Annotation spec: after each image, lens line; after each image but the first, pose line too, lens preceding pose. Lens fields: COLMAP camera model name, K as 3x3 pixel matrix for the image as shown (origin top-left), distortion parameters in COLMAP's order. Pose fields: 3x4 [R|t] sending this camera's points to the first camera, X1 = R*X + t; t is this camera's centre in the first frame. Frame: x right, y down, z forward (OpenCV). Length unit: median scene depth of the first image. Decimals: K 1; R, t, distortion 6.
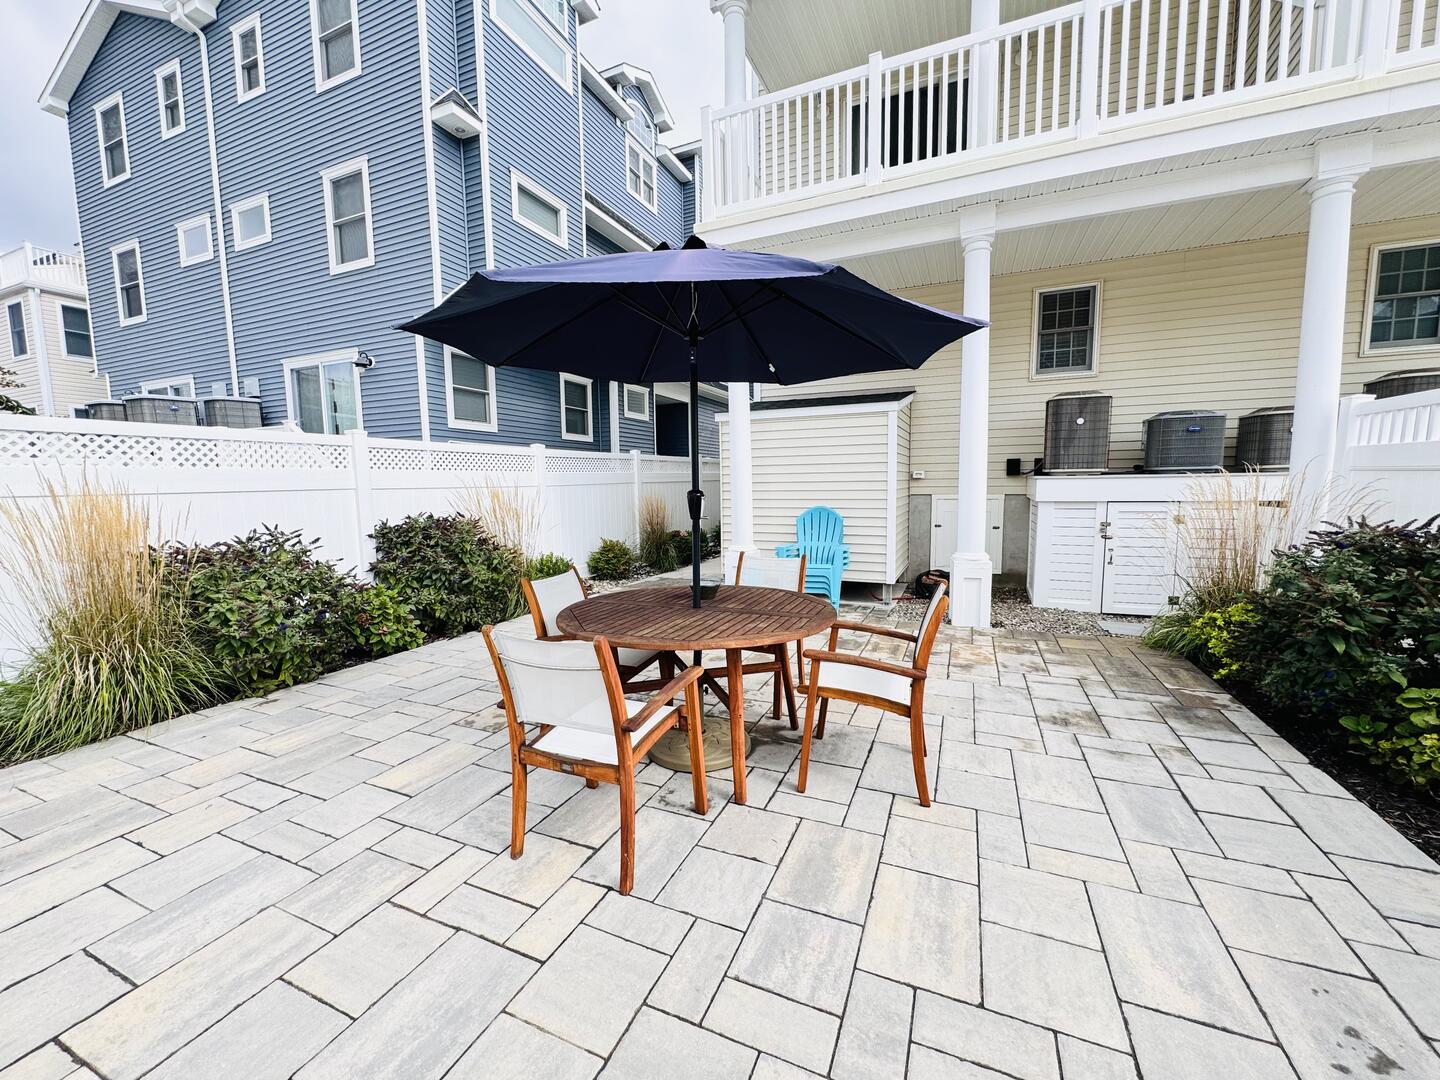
lens RADIAL K [[576.0, 0, 717.1], [0, 576.0, 542.1], [0, 0, 1]] dist [-0.001403, 0.000468]
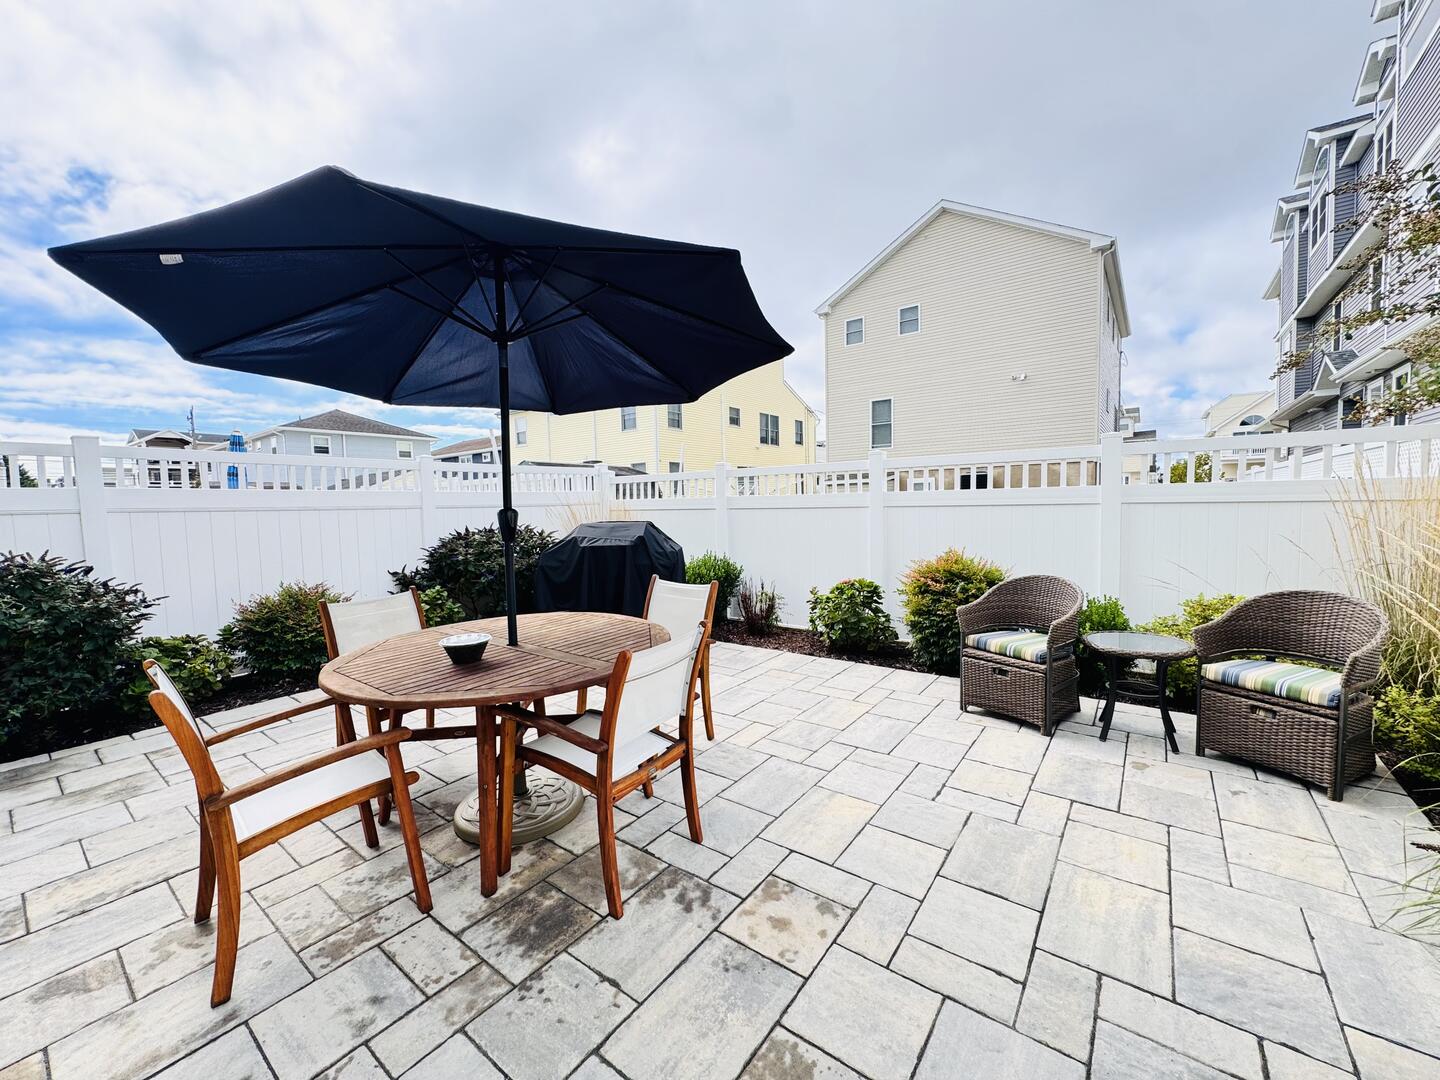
lens RADIAL K [[576.0, 0, 717.1], [0, 576.0, 538.7], [0, 0, 1]] dist [-0.001403, 0.000468]
pose [[-0.971657, 0.027670, 0.234771, -0.460728], [0.065501, 0.985755, 0.154910, -0.132979], [-0.227140, 0.165897, -0.959628, 1.475989]]
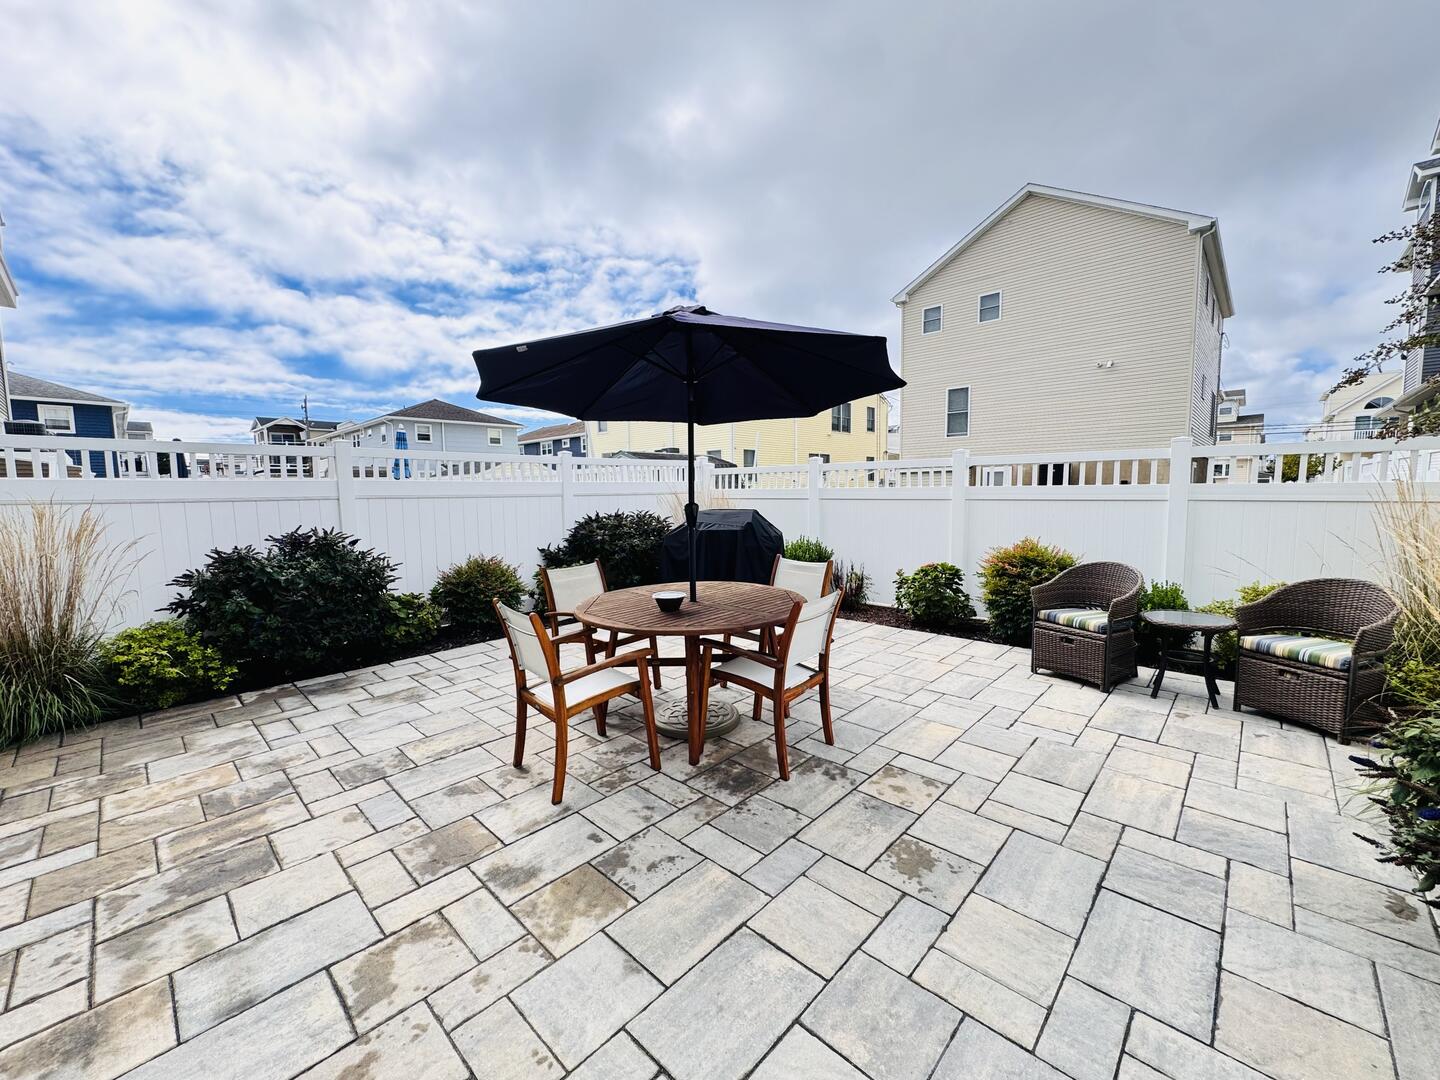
lens RADIAL K [[576.0, 0, 718.3], [0, 576.0, 539.4], [0, 0, 1]] dist [-0.001403, 0.000468]
pose [[-0.941609, 0.003097, 0.336694, -0.416246], [0.065918, 0.982304, 0.175312, -0.185773], [-0.330192, 0.187270, -0.925150, 1.759221]]
